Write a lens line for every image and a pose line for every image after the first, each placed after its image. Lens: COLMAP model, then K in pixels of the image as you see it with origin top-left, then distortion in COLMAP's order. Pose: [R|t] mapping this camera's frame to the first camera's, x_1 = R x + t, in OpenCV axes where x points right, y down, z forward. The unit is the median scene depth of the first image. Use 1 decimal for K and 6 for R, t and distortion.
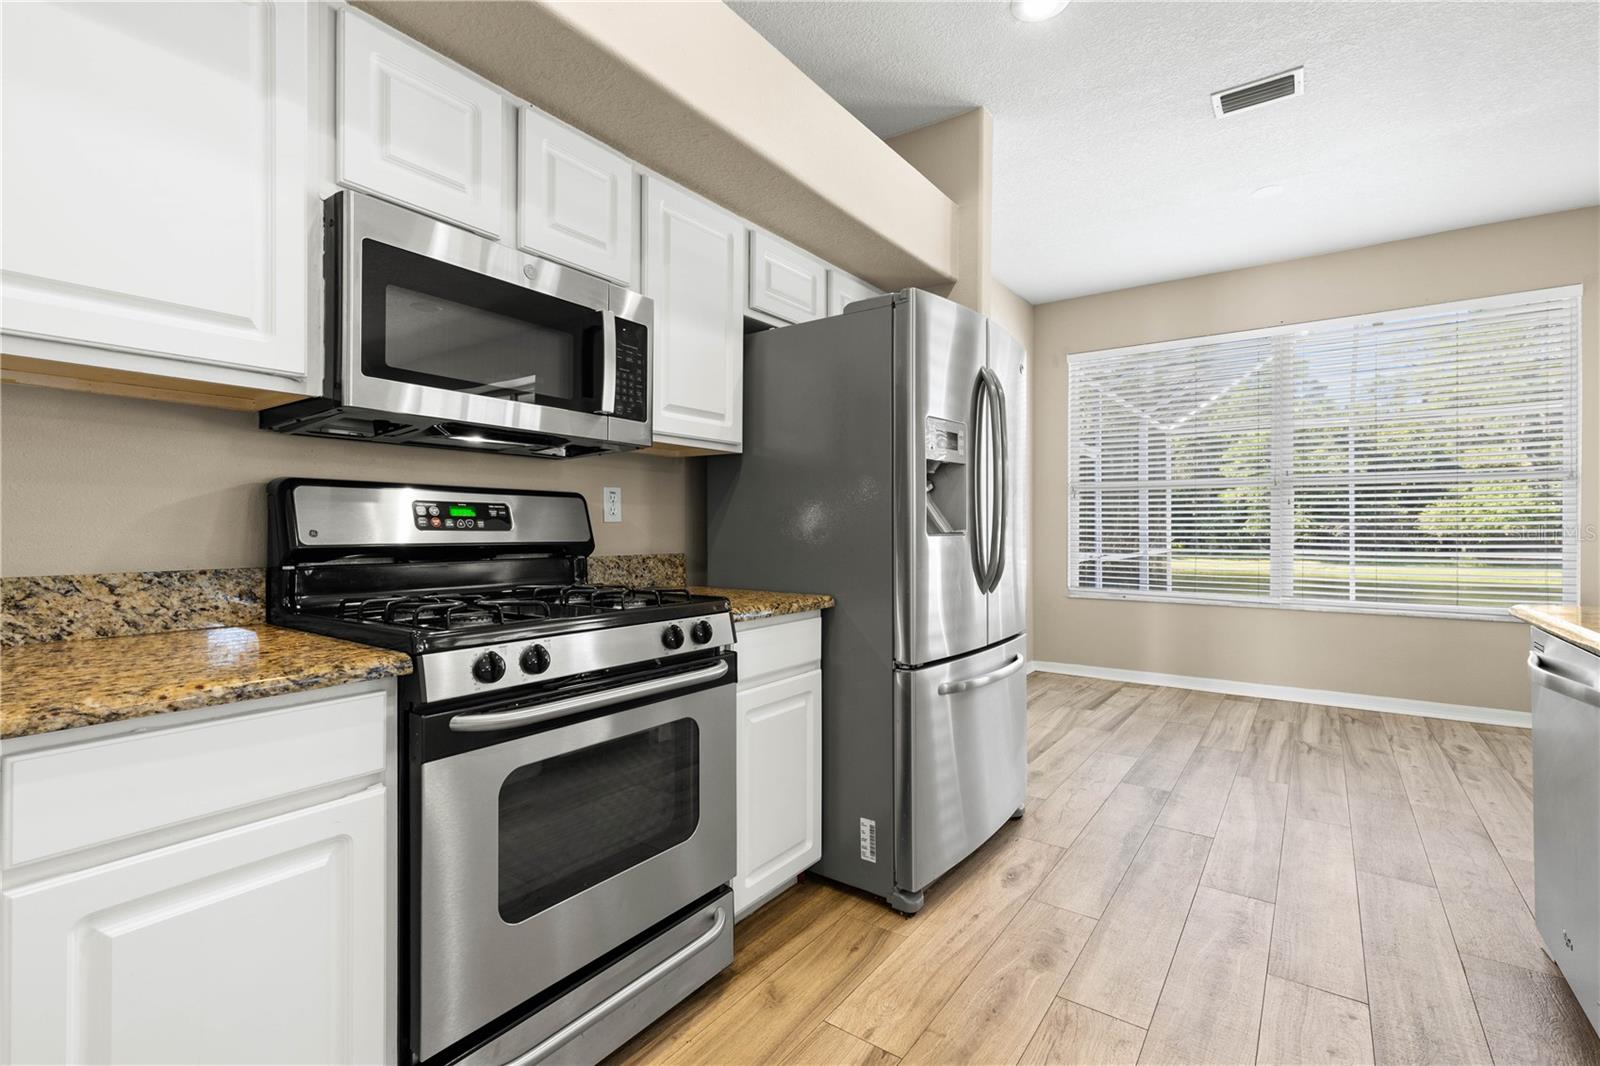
lens RADIAL K [[723.0, 0, 812.8], [0, 723.0, 522.1], [0, 0, 1]] dist [0.003867, 0.000445]
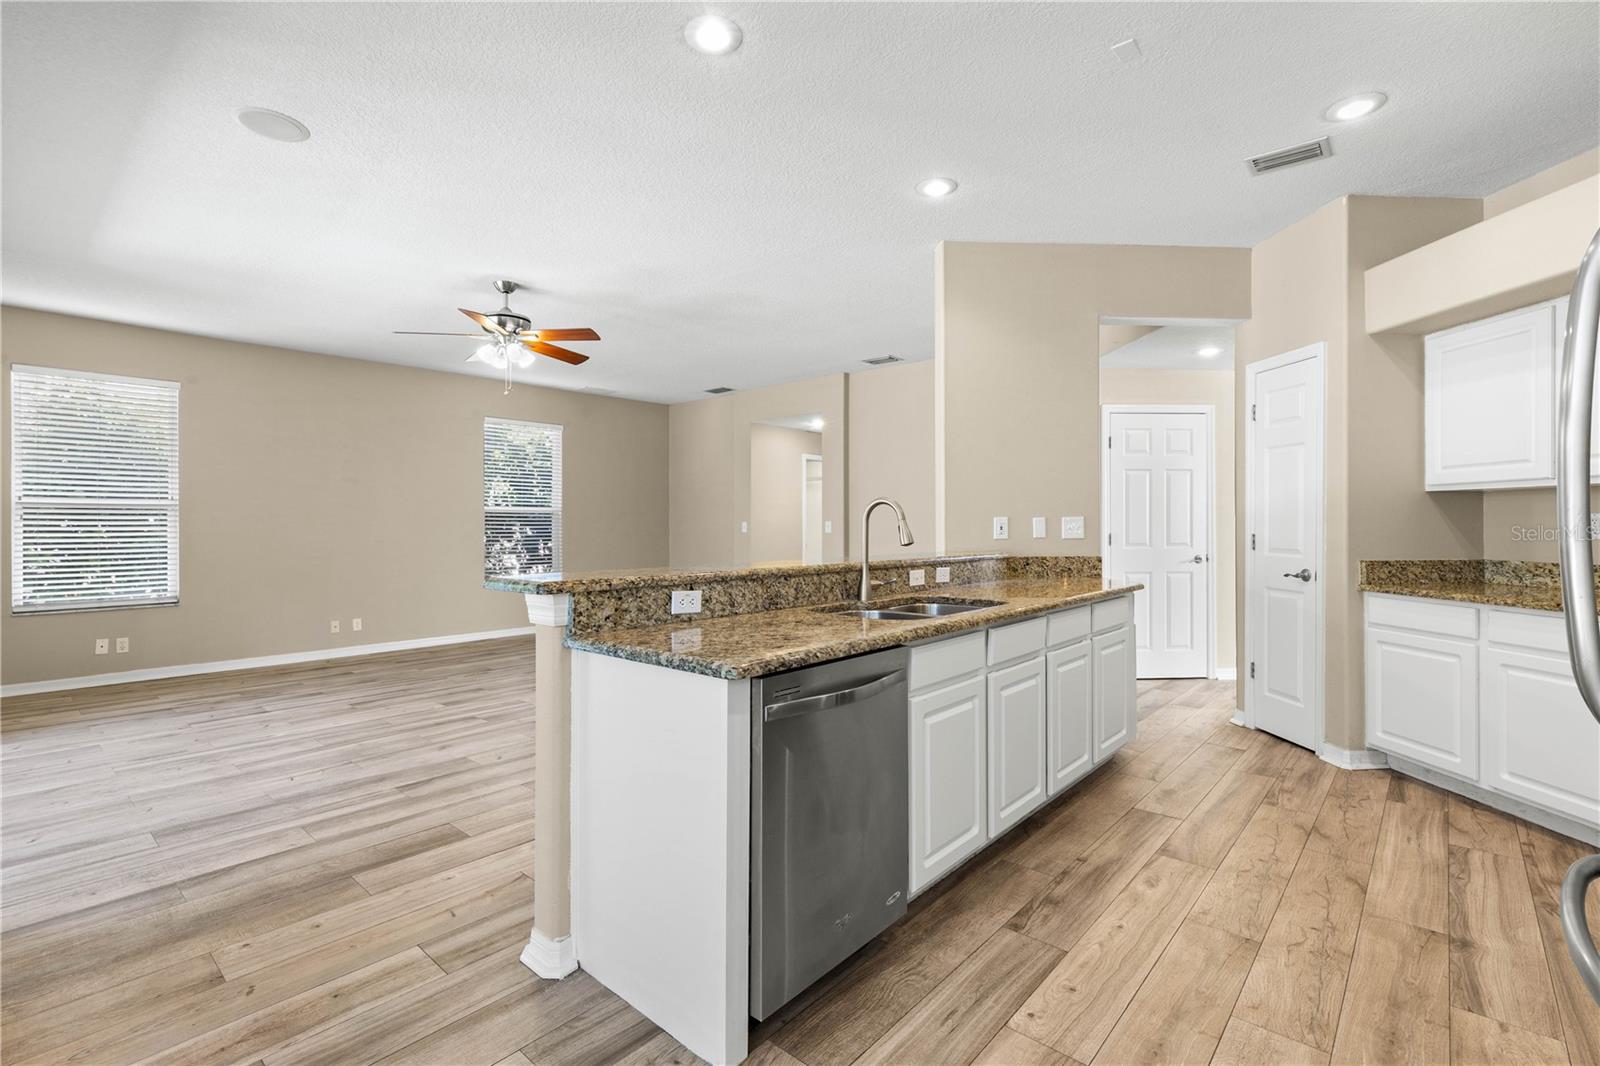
lens RADIAL K [[727.8, 0, 803.4], [0, 727.8, 522.8], [0, 0, 1]] dist [0.003281, 0.000391]
pose [[-0.993930, 0.007293, 0.109770, 0.770820], [0.006096, 0.999918, -0.011237, -0.035730], [-0.109843, -0.010500, -0.993893, 1.714068]]
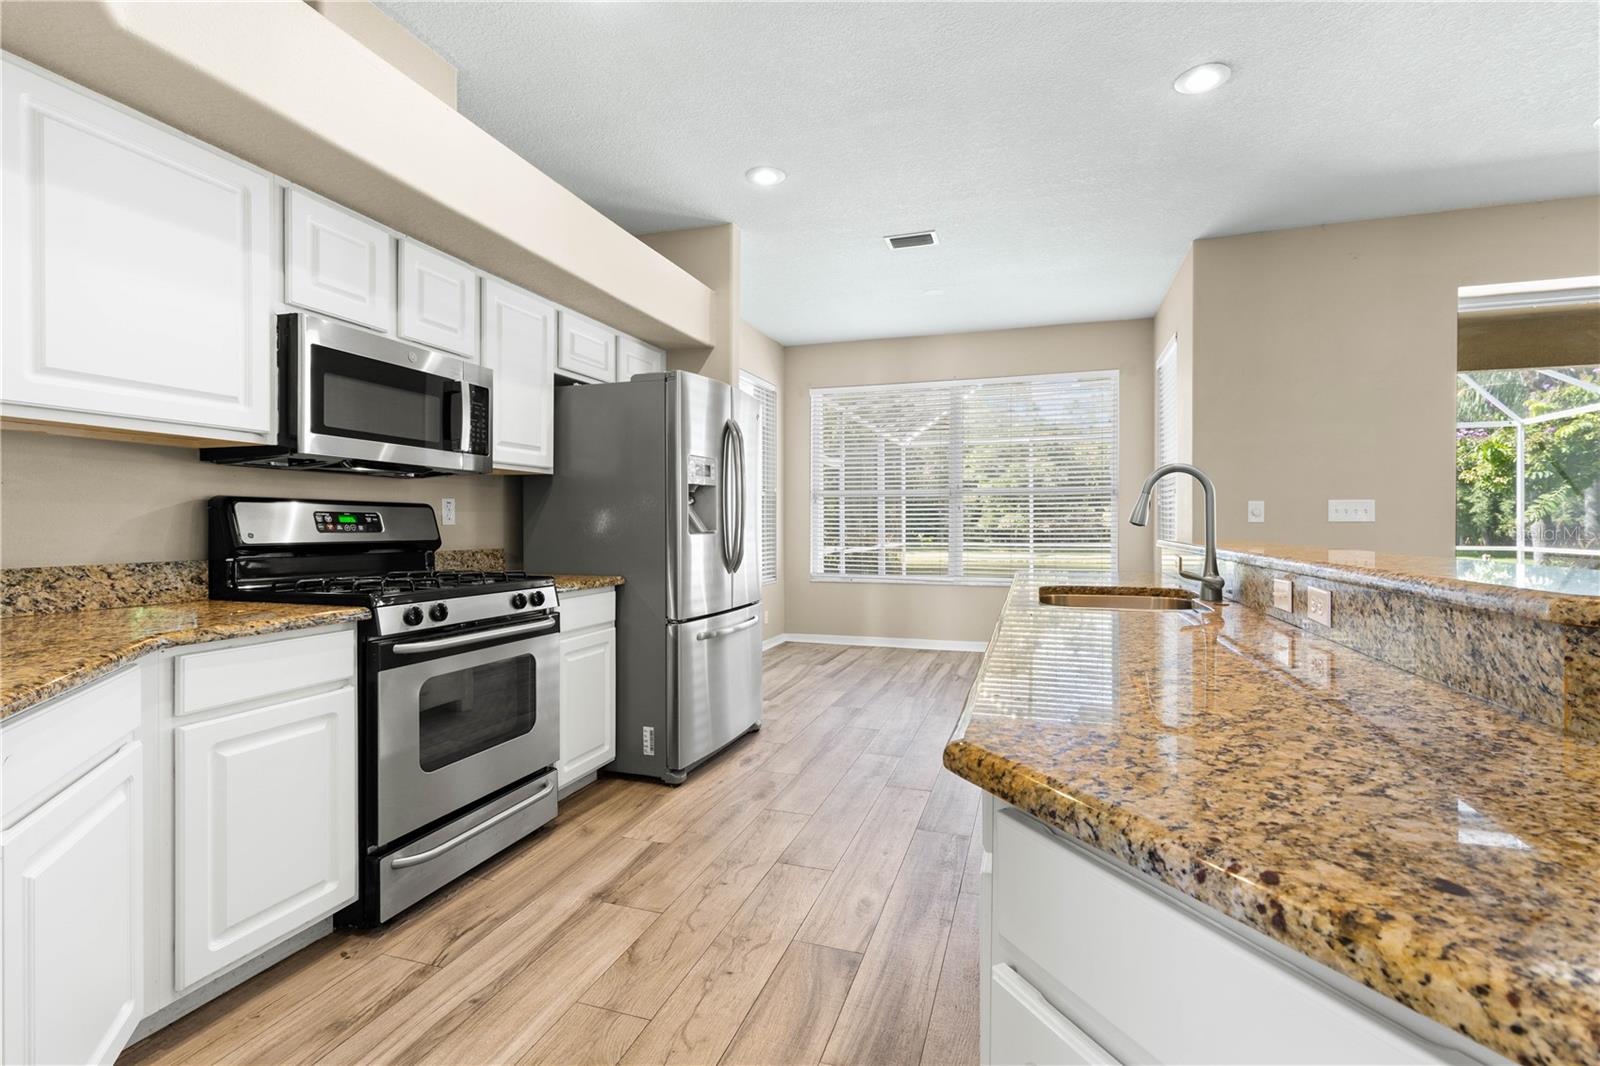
lens RADIAL K [[719.1, 0, 827.4], [0, 719.1, 527.0], [0, 0, 1]] dist [0.023526, -0.000067]
pose [[0.947856, -0.001984, 0.318692, -0.047718], [-0.001760, 0.999933, 0.011460, -0.014183], [-0.318694, -0.011423, 0.947789, -0.521481]]
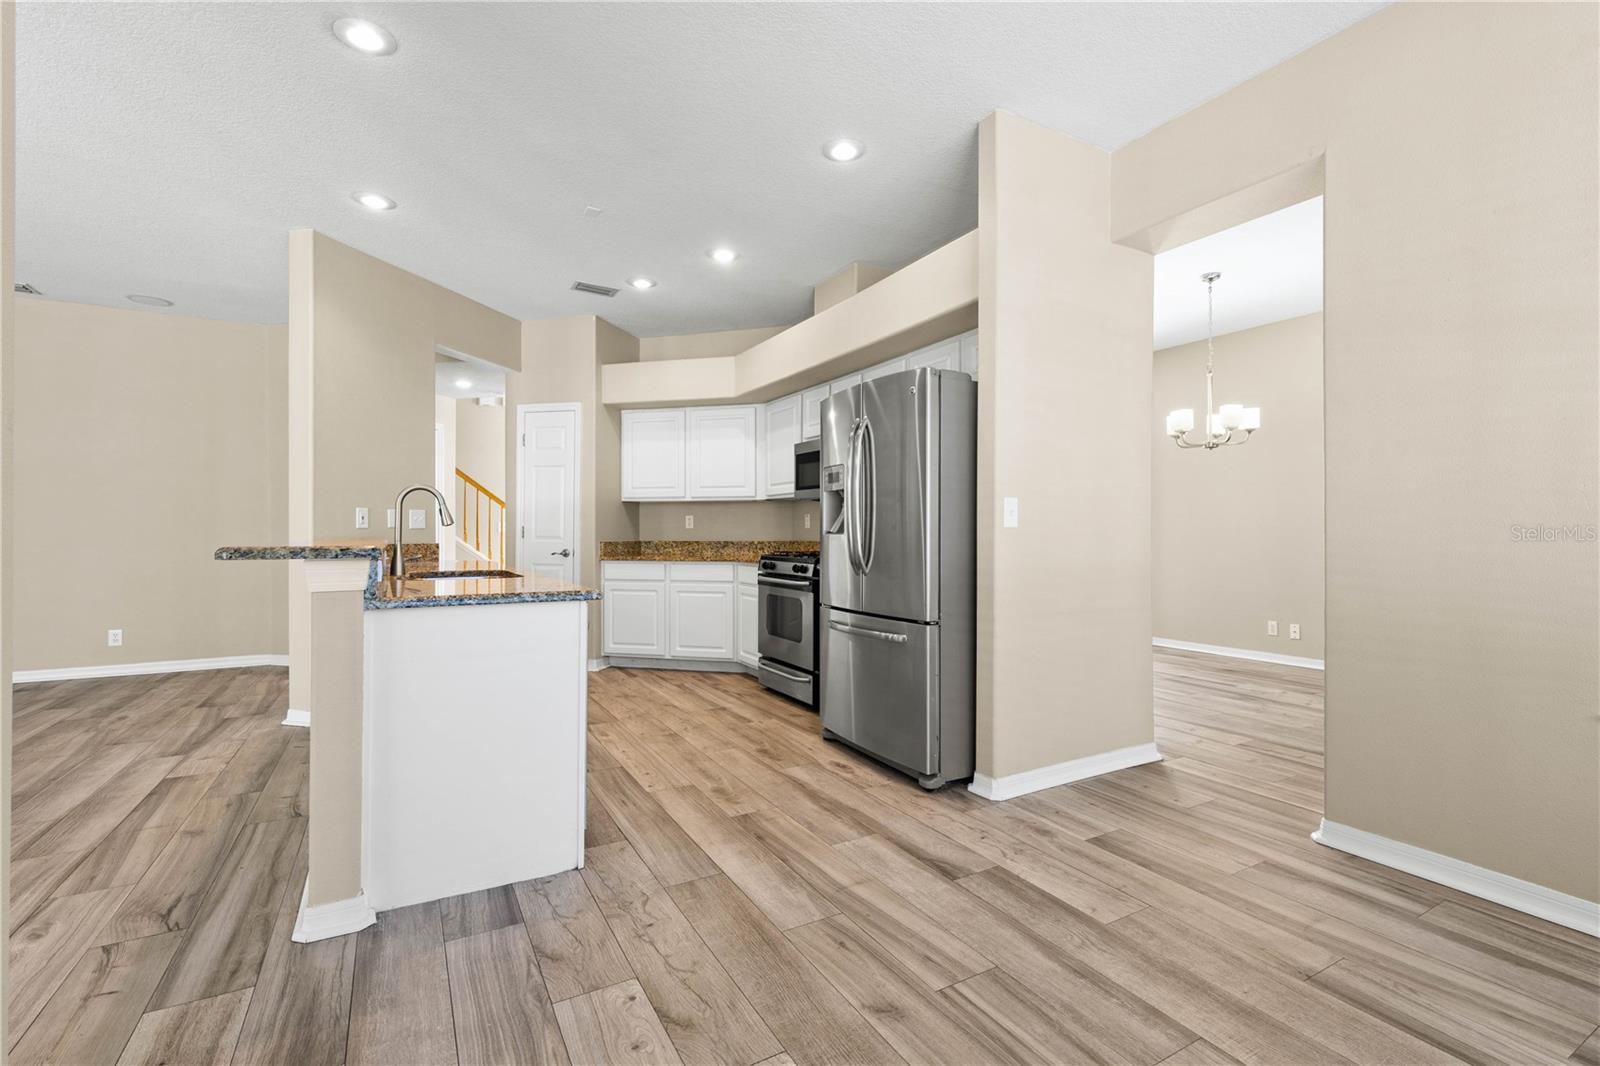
lens RADIAL K [[723.0, 0, 812.8], [0, 723.0, 522.1], [0, 0, 1]] dist [0.003867, 0.000445]
pose [[-0.421403, -0.010229, -0.906816, 1.849189], [0.007567, 0.999862, -0.014795, 0.014625], [0.906842, -0.013097, -0.421267, 1.771085]]
